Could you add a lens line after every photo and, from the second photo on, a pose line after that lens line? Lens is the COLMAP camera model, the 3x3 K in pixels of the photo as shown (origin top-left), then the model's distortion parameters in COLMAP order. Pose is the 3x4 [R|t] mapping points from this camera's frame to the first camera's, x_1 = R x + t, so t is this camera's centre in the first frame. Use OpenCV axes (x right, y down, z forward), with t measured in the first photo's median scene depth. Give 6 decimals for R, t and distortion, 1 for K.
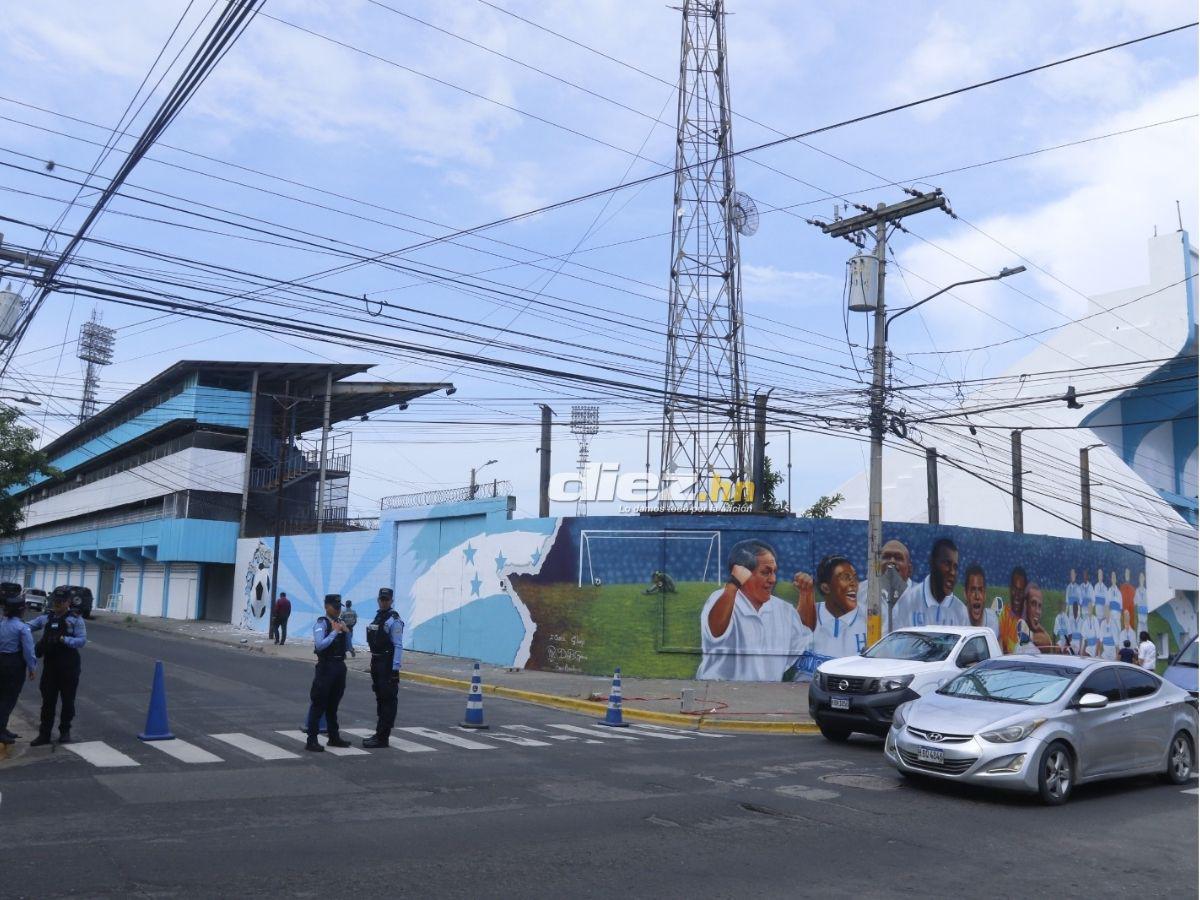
lens RADIAL K [[1019.9, 0, 601.6], [0, 1019.9, 452.1], [0, 0, 1]] dist [-0.065241, 0.009839]
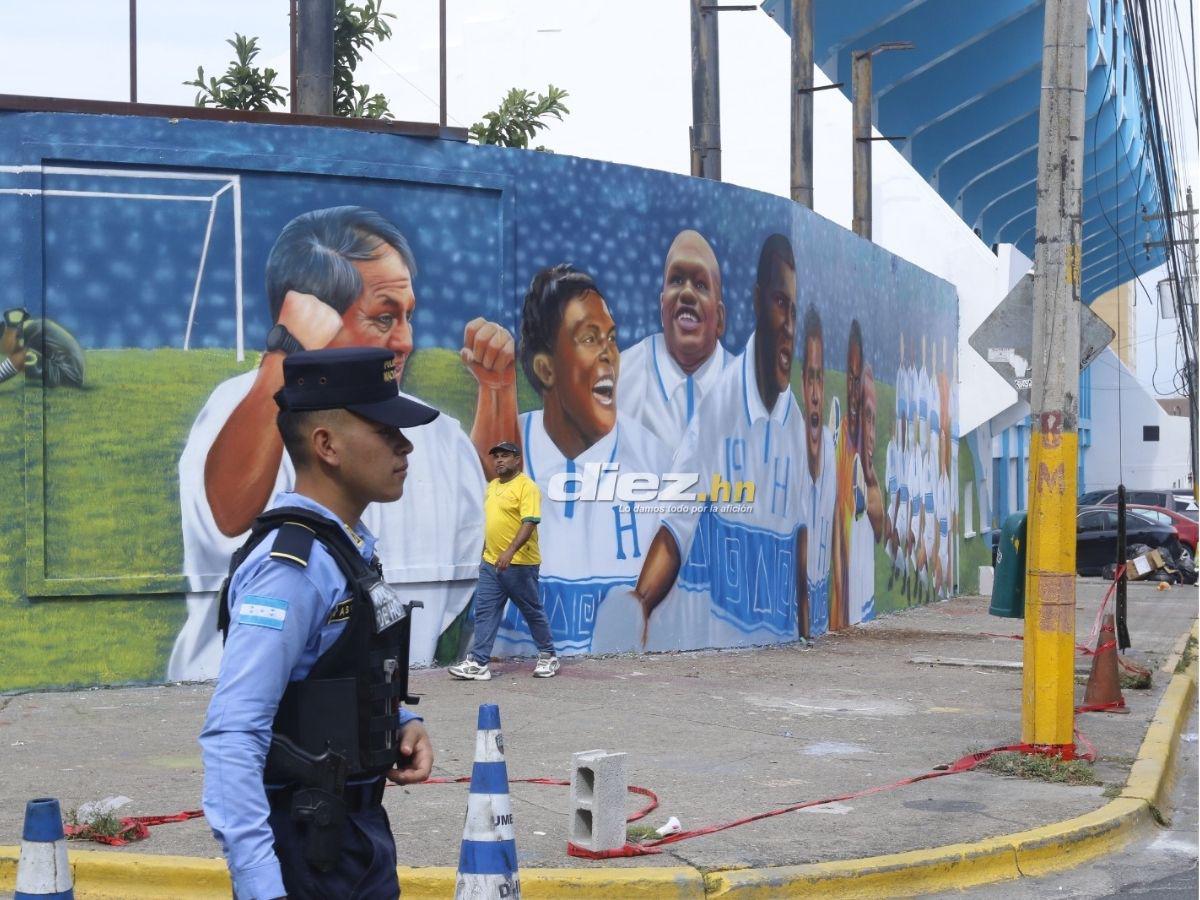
lens RADIAL K [[2040.5, 0, 598.8], [0, 2040.5, 454.3], [0, 0, 1]] dist [0.016801, 0.000000]
pose [[0.828973, -0.030992, 0.558430, -0.126436], [-0.052580, 0.989723, 0.132981, 0.073331], [-0.556812, -0.139600, 0.818824, 0.453068]]
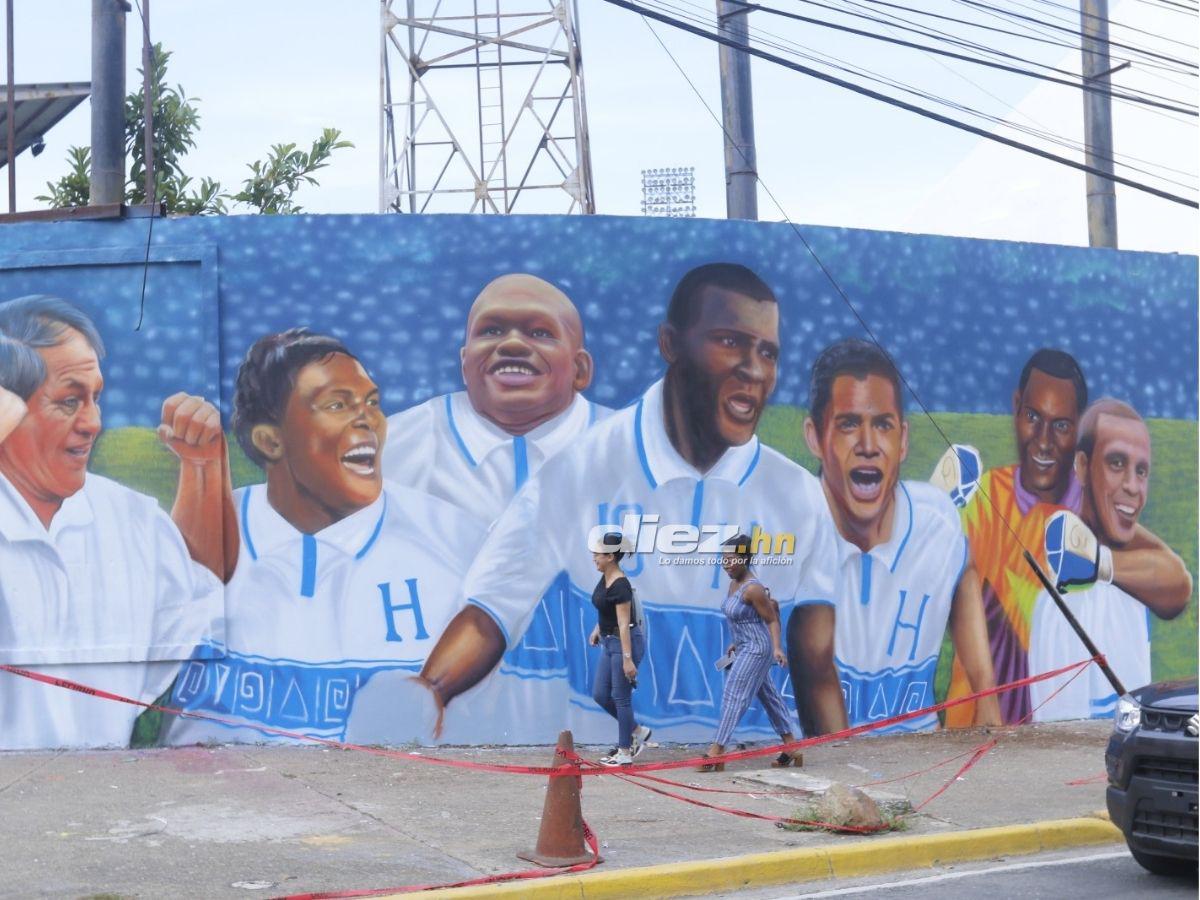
lens RADIAL K [[1837.6, 0, 600.4], [0, 1837.6, 454.5], [0, 0, 1]] dist [-0.008710, 0.000000]
pose [[0.991628, -0.060935, -0.113844, 0.380578], [0.071696, 0.993085, 0.092959, 0.093169], [0.107393, -0.100343, 0.989140, 0.457548]]
